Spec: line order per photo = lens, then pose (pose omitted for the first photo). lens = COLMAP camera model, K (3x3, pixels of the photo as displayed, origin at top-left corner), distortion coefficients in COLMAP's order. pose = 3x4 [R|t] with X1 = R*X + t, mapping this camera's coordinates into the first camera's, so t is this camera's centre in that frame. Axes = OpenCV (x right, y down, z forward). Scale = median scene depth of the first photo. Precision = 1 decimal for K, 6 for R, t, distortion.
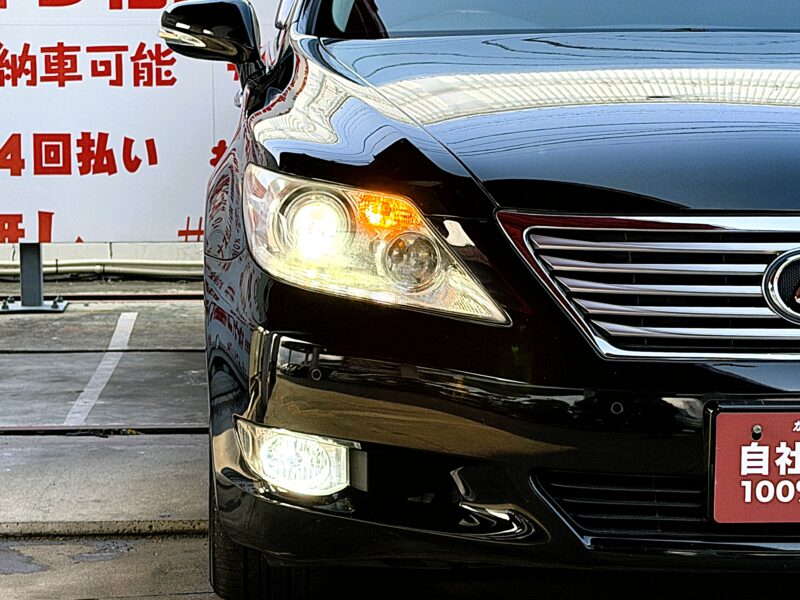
lens RADIAL K [[2448.1, 0, 401.9], [0, 2448.1, 301.1], [0, 0, 1]] dist [0.176389, 0.000000]
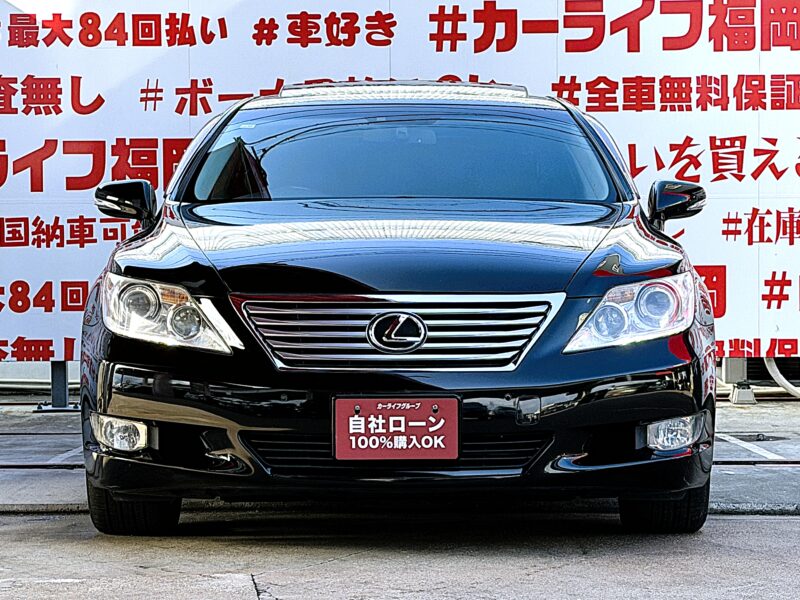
lens RADIAL K [[2453.3, 0, 398.8], [0, 2453.3, 307.6], [0, 0, 1]] dist [0.250784, 0.000000]
pose [[0.998003, -0.003150, -0.063087, 0.194956], [-0.001584, 0.997193, -0.074861, 0.076744], [0.063146, 0.074811, 0.995196, -0.559465]]
